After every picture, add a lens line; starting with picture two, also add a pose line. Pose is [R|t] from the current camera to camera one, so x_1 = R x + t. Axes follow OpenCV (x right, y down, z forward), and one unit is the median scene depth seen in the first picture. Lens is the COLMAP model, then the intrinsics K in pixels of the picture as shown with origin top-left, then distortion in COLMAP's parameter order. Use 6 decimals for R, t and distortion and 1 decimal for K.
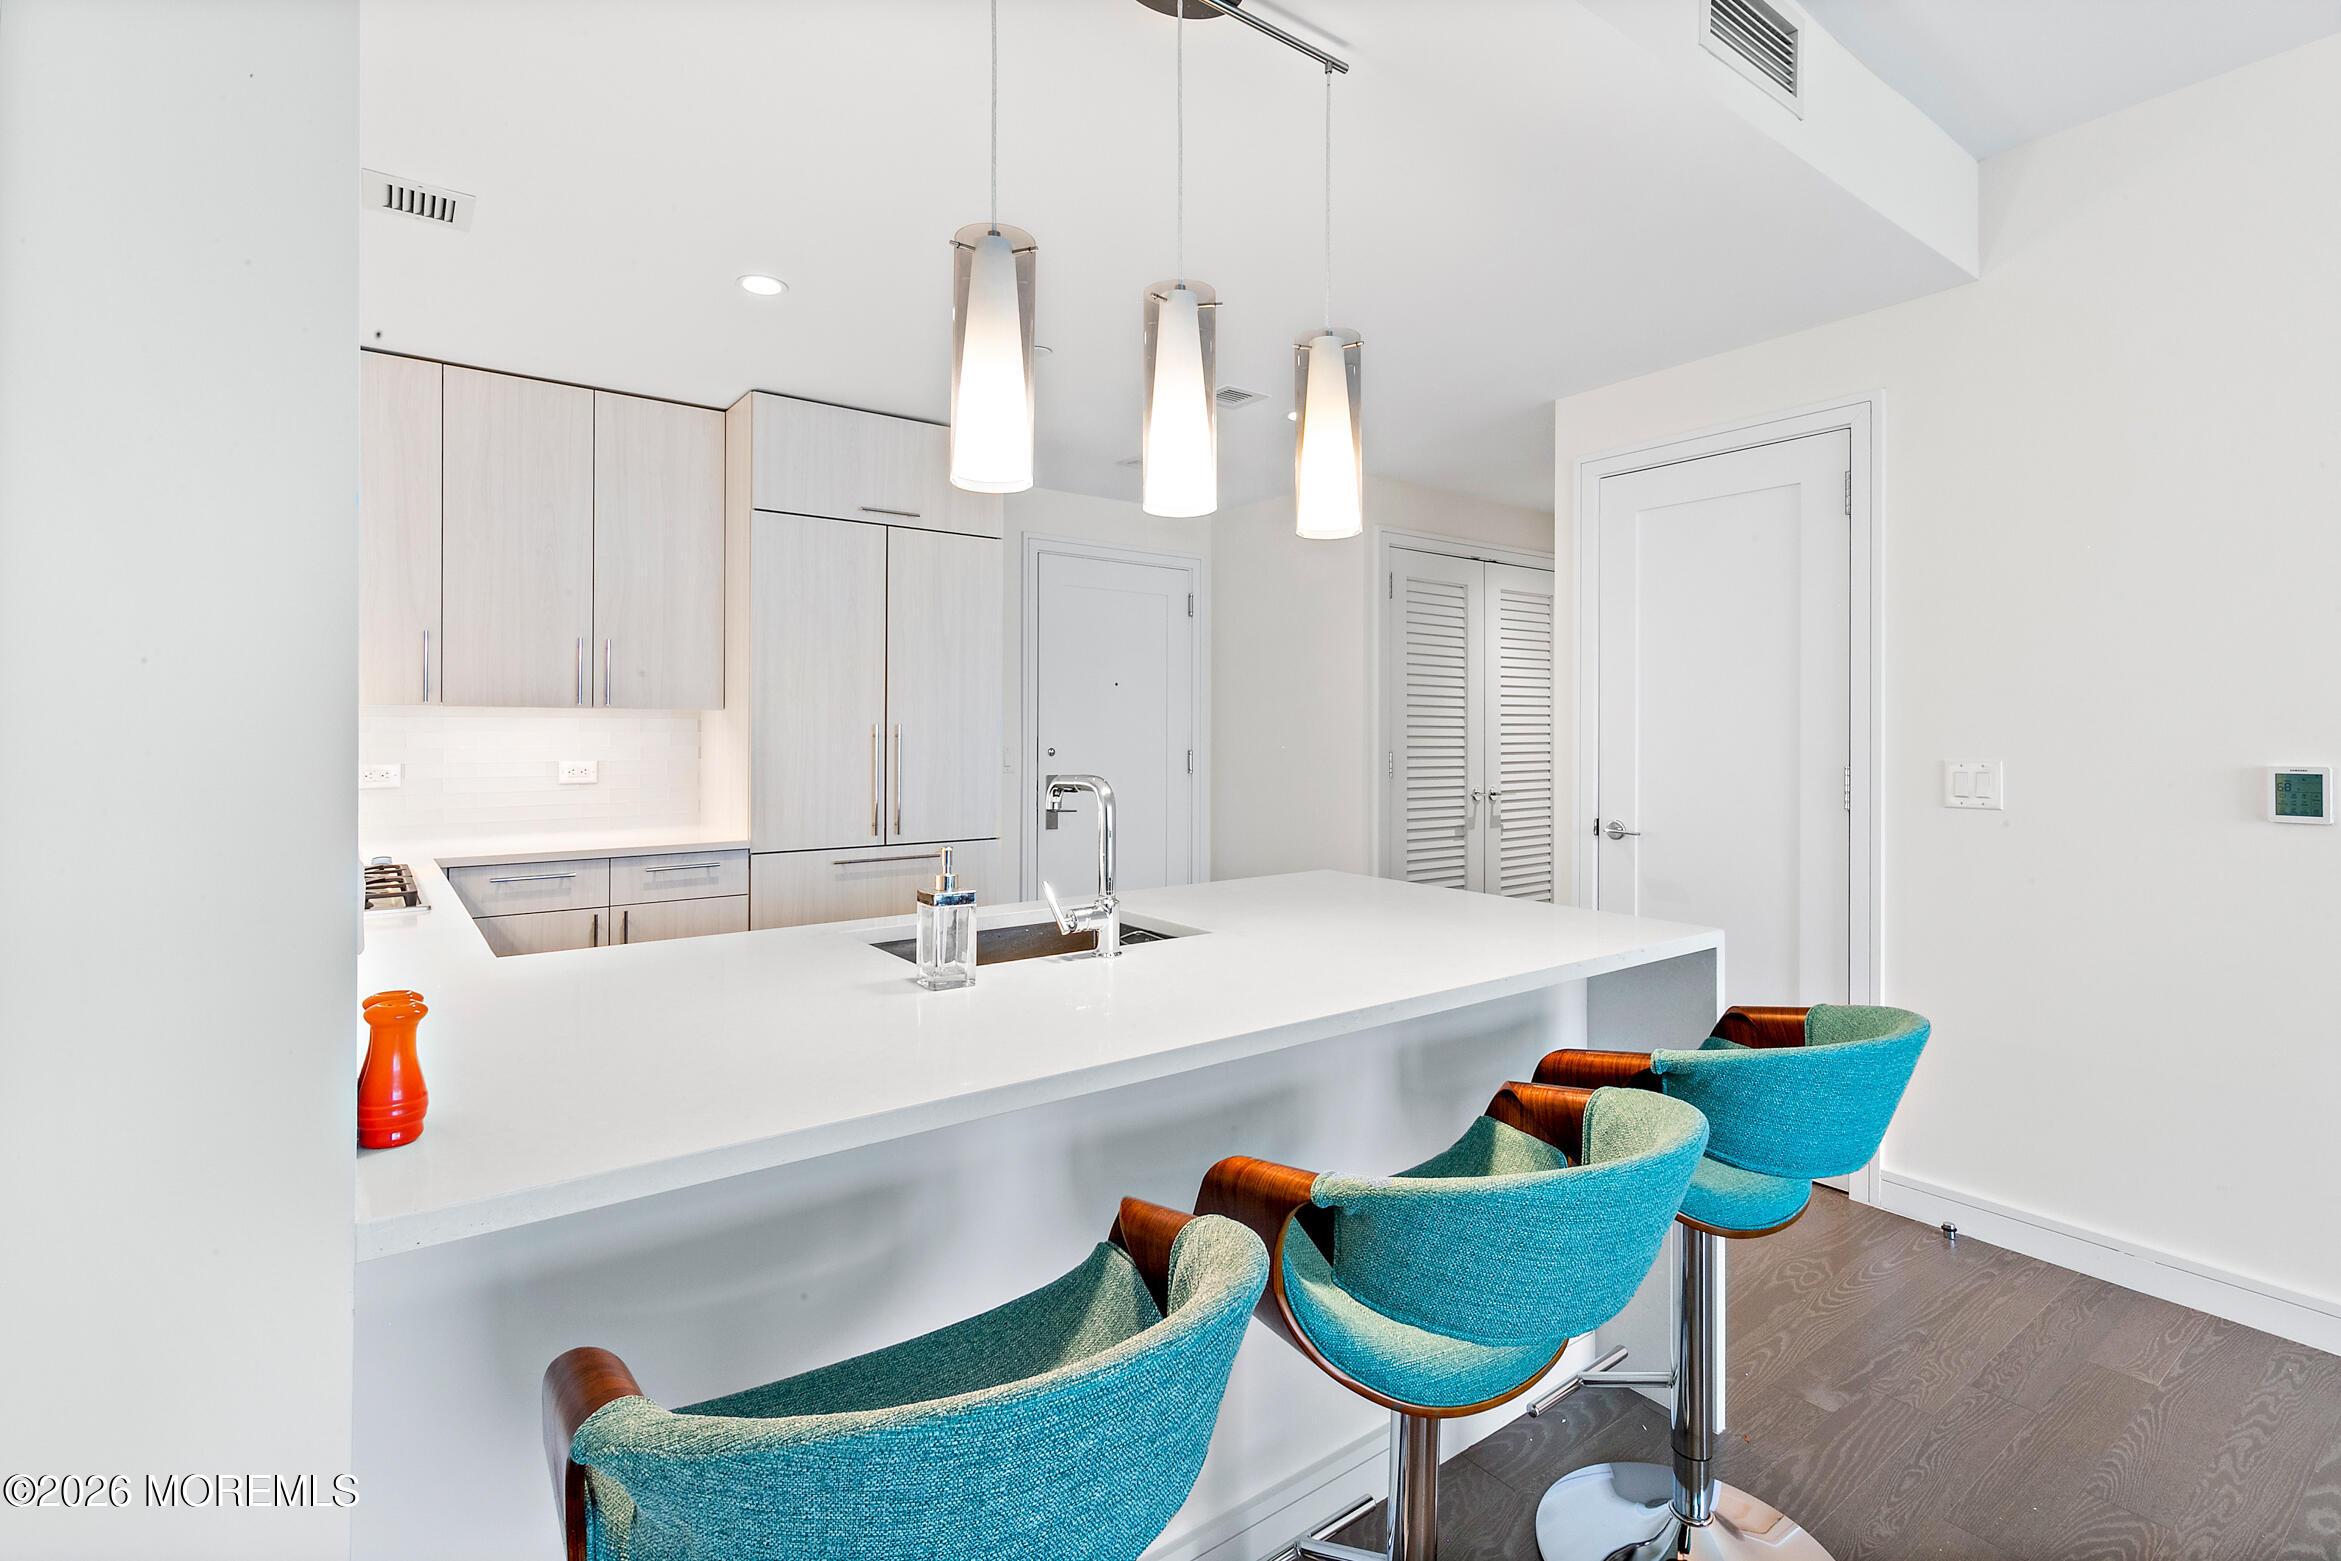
lens RADIAL K [[1084.9, 0, 1166.3], [0, 1084.9, 736.4], [0, 0, 1]] dist [-0.000953, -0.000047]
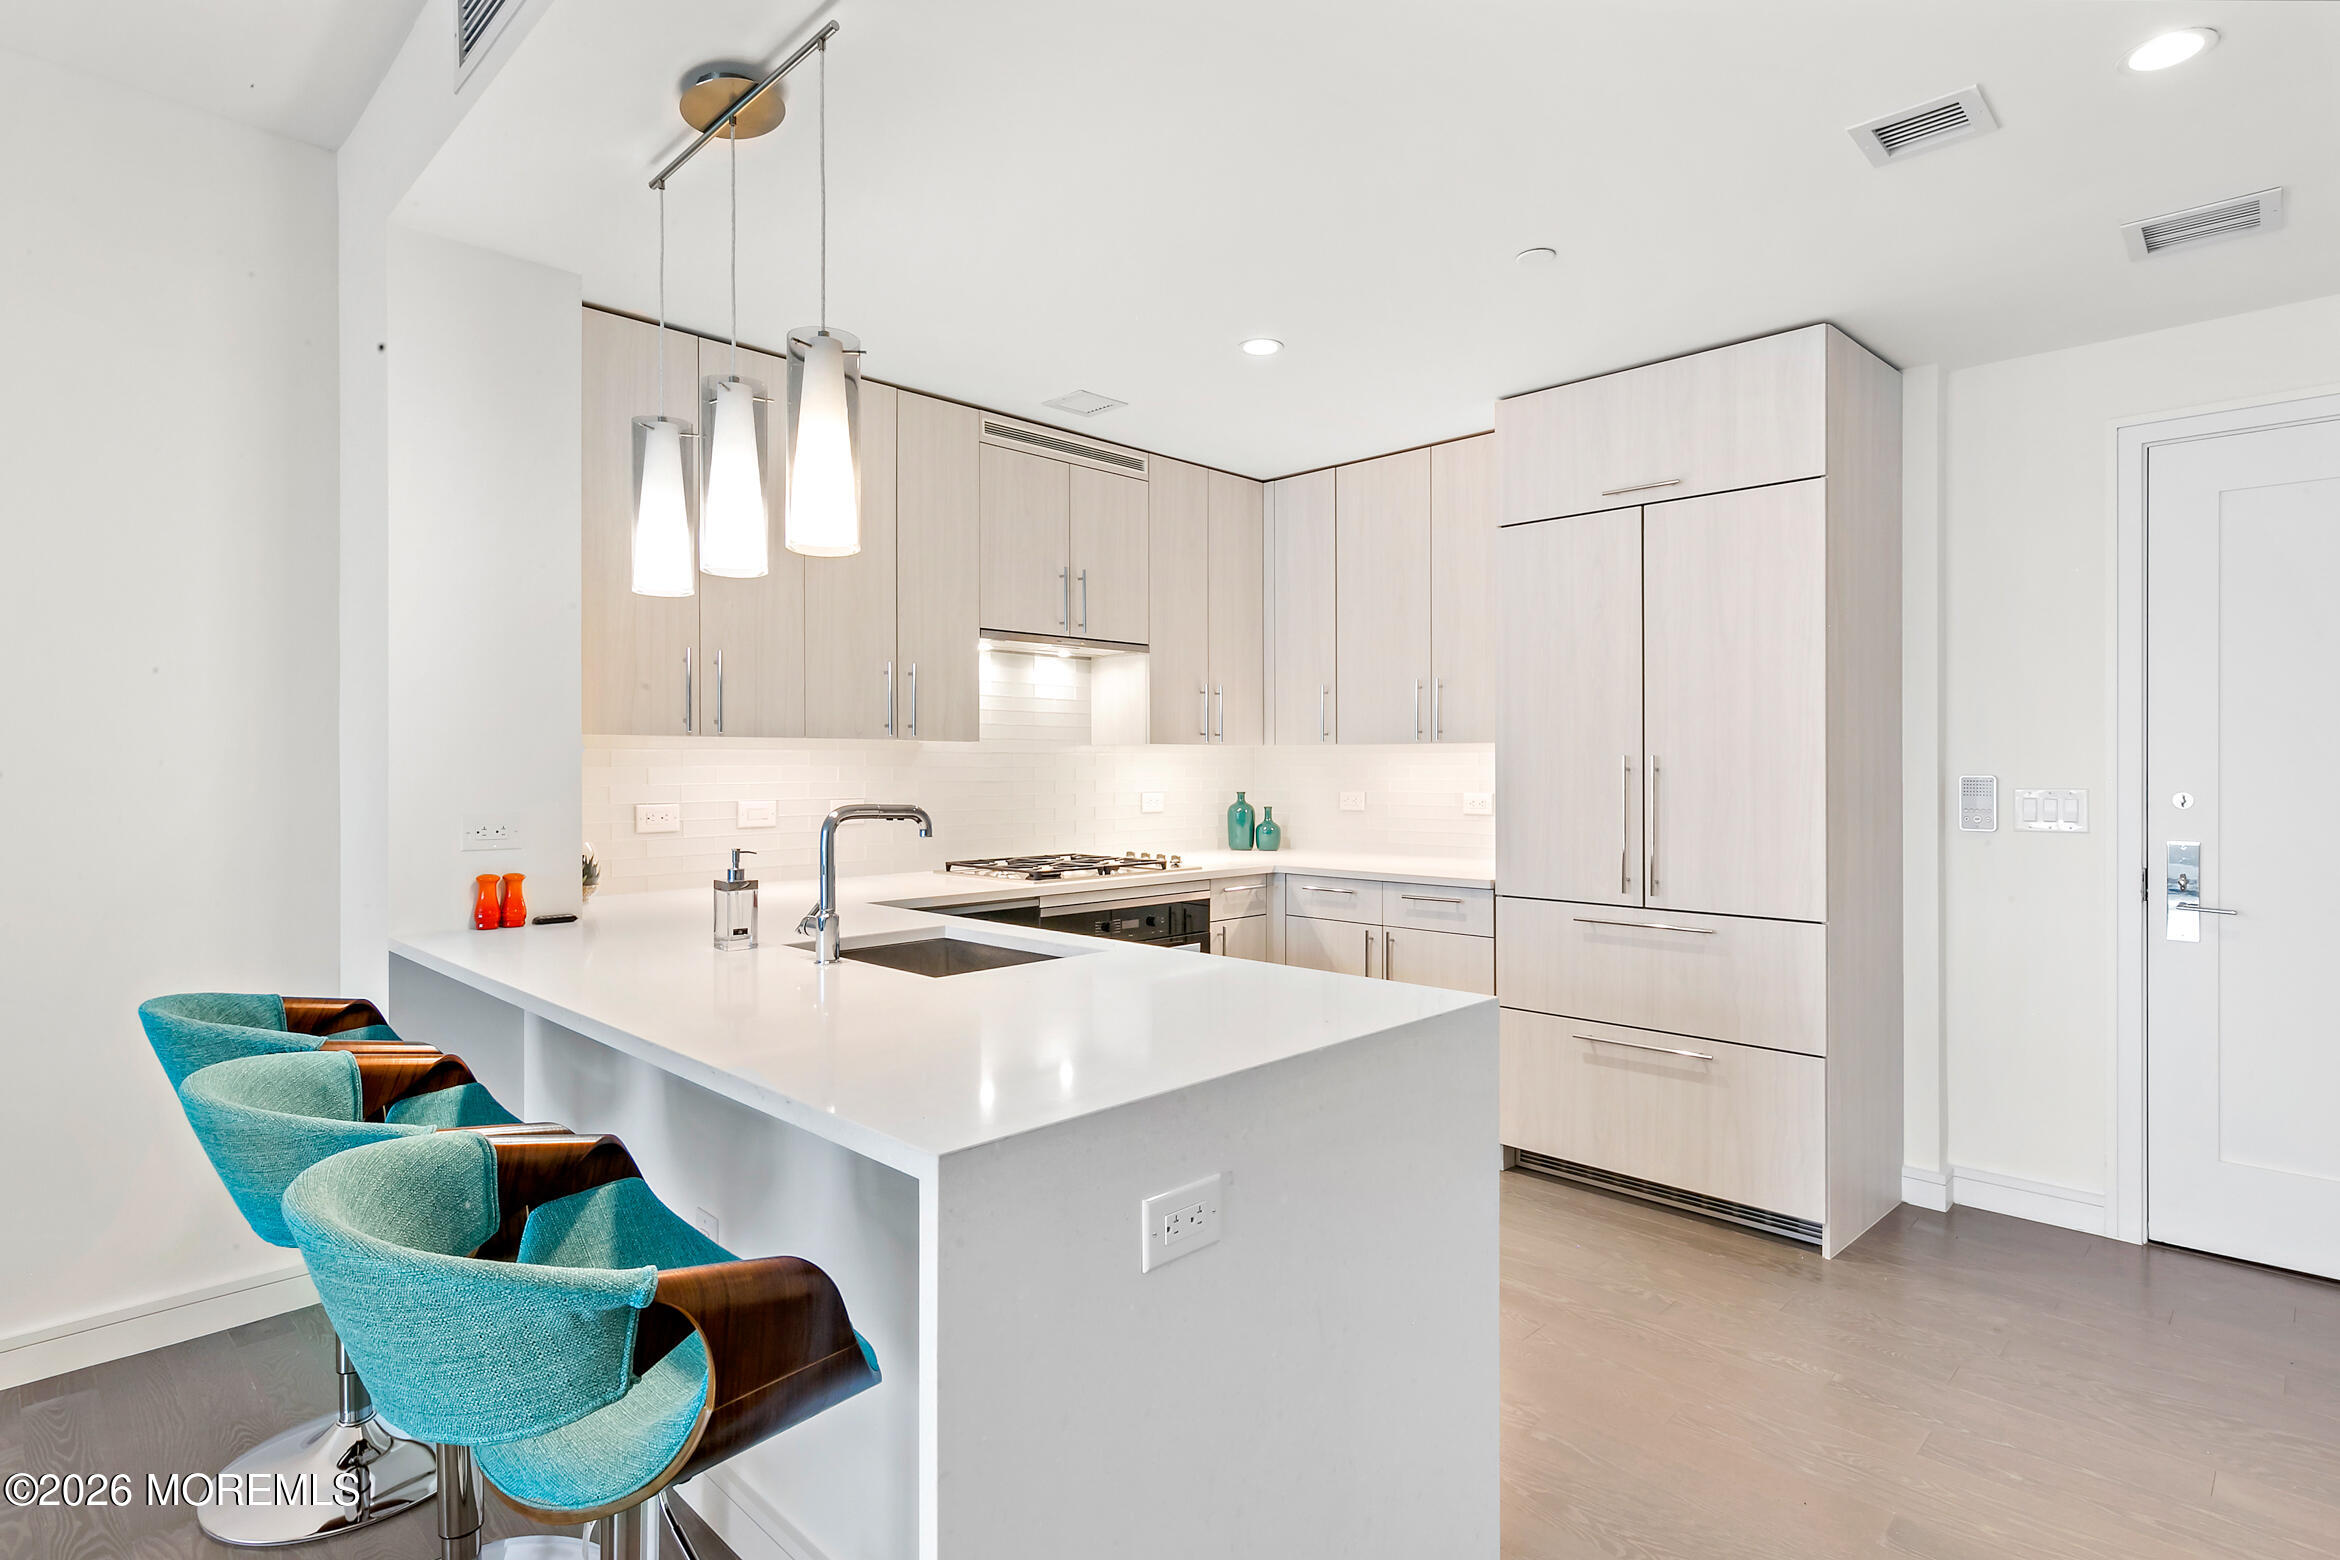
lens RADIAL K [[1191.2, 0, 1160.4], [0, 1191.2, 762.3], [0, 0, 1]] dist [-0.013630, 0.000299]
pose [[0.146275, -0.004619, -0.989233, 0.600262], [-0.001744, 0.999986, -0.004927, -0.001023], [0.989242, 0.002446, 0.146265, 0.568227]]
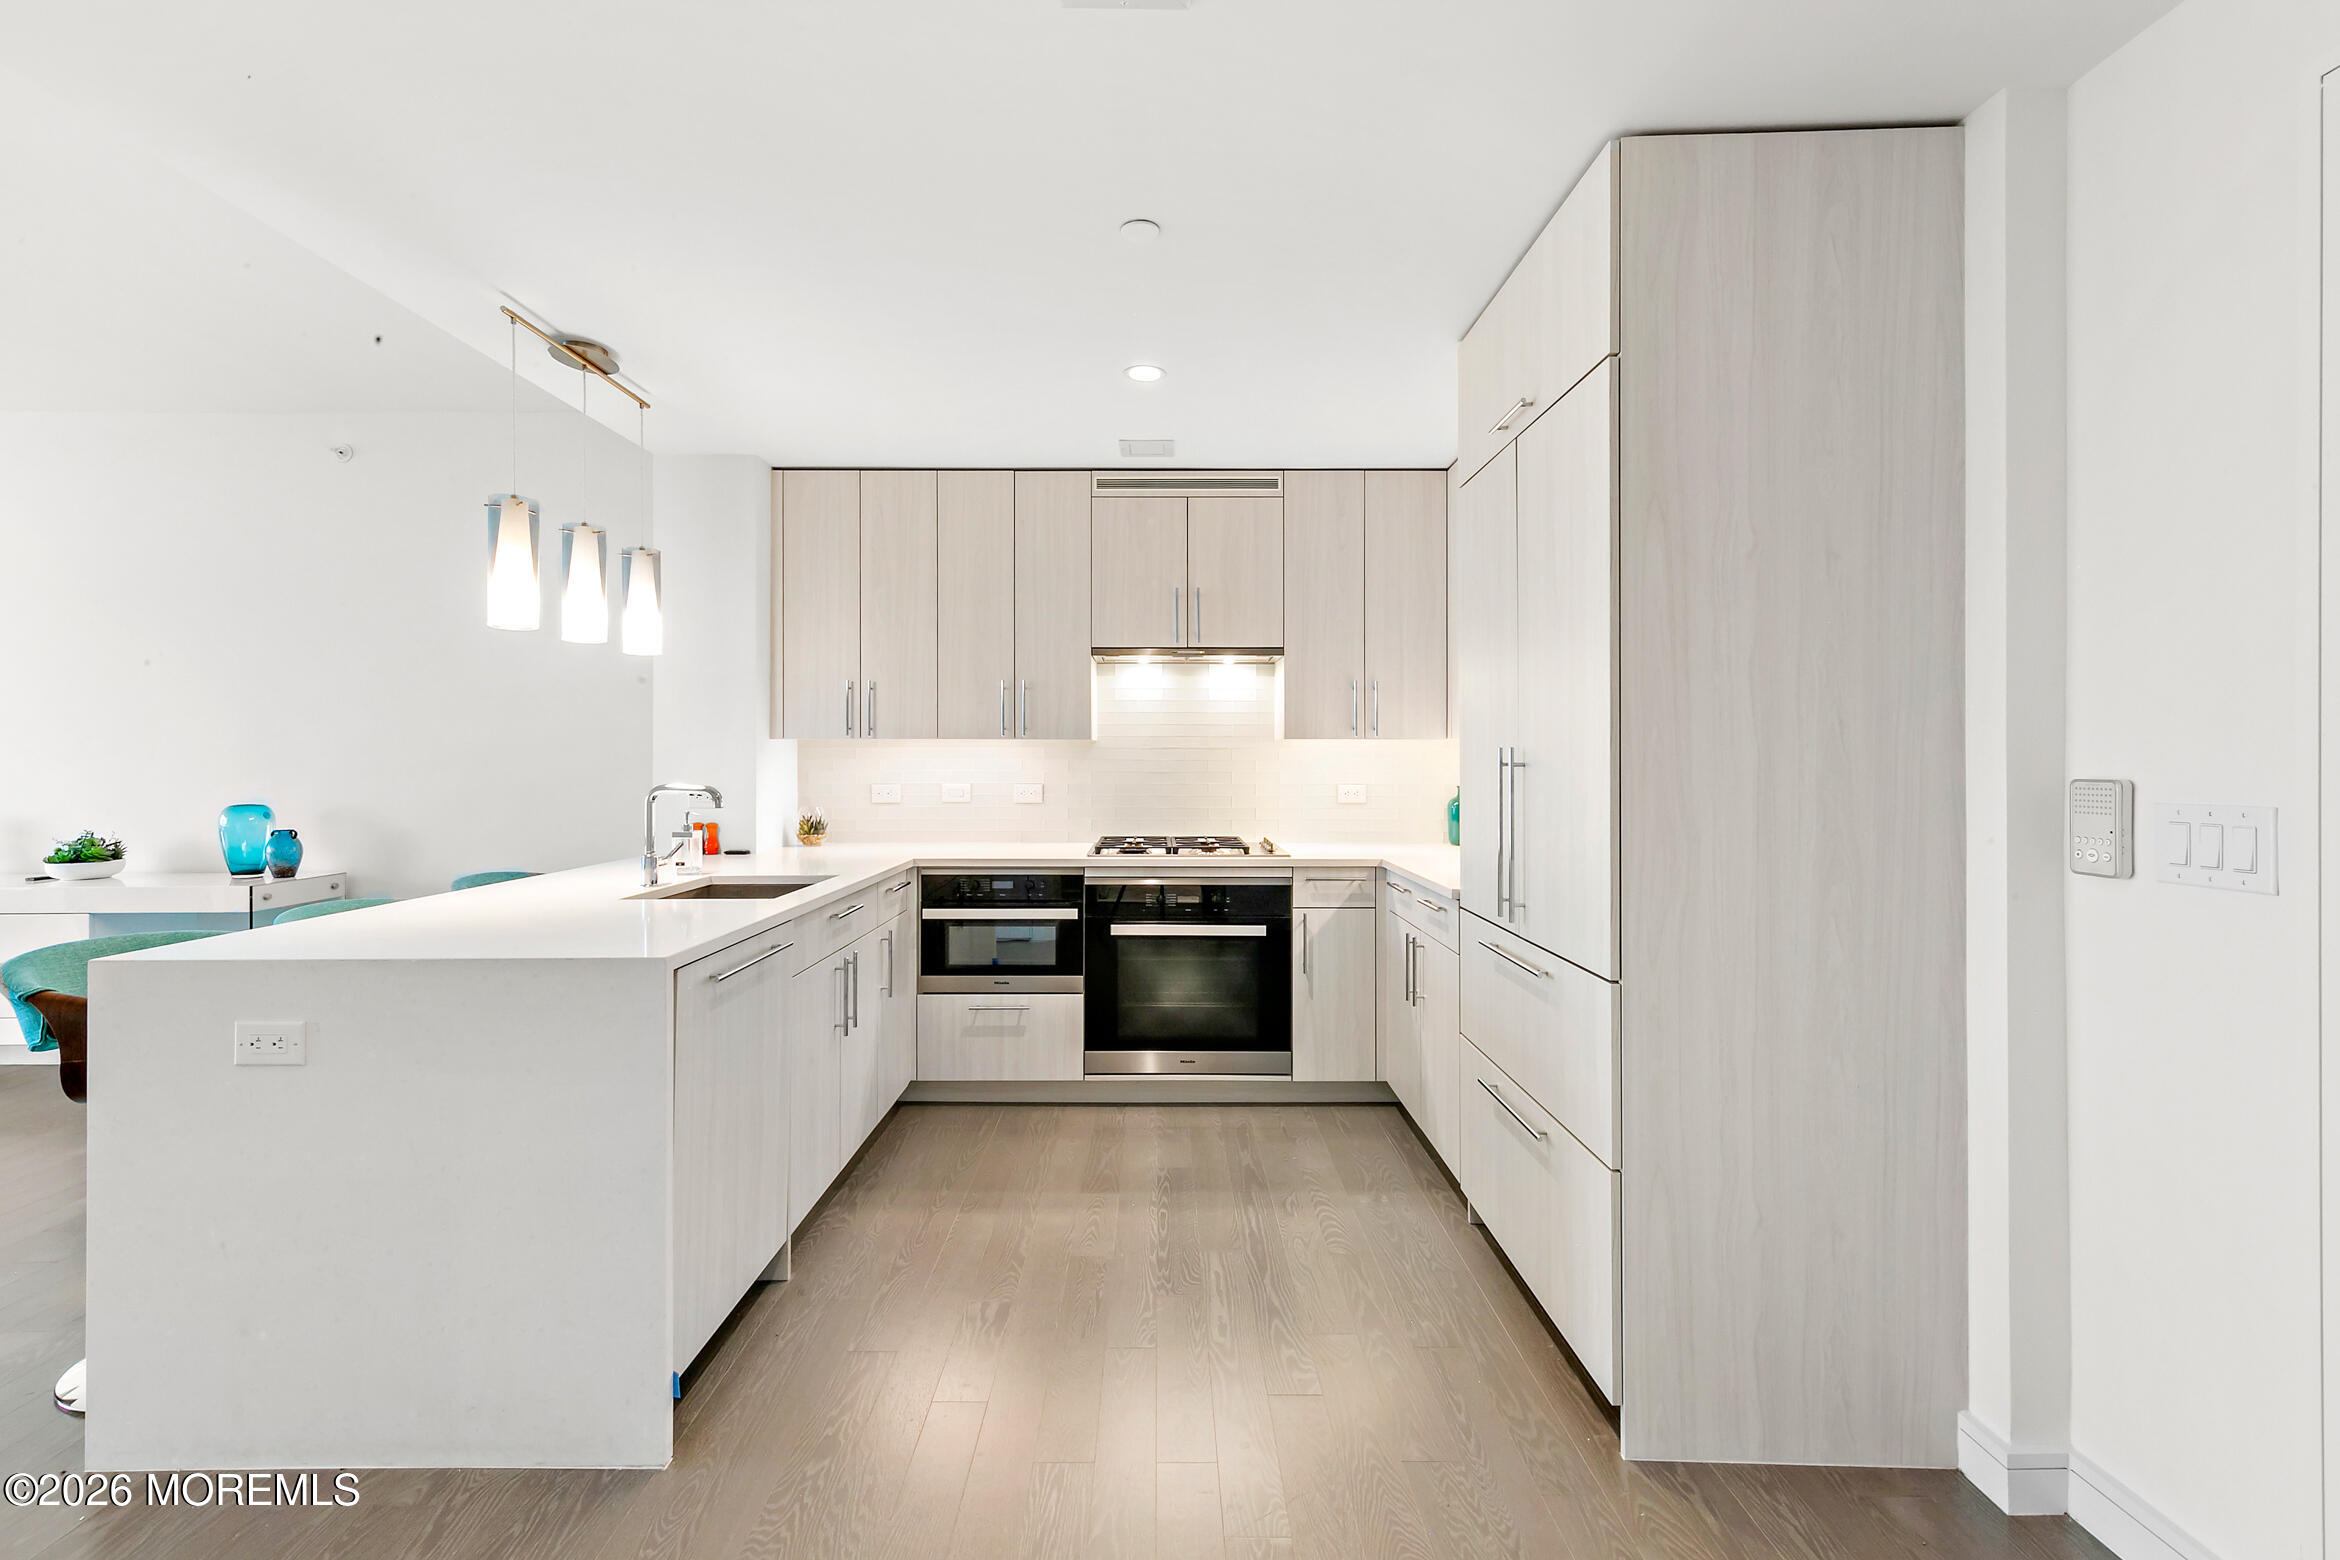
lens RADIAL K [[1012.6, 0, 1167.6], [0, 1012.6, 752.6], [0, 0, 1]] dist [0.000203, -0.000167]
pose [[-0.588203, -0.006962, -0.808684, 0.379444], [-0.004499, 0.999976, -0.005337, -0.004005], [0.808701, 0.000499, -0.588220, 1.289000]]
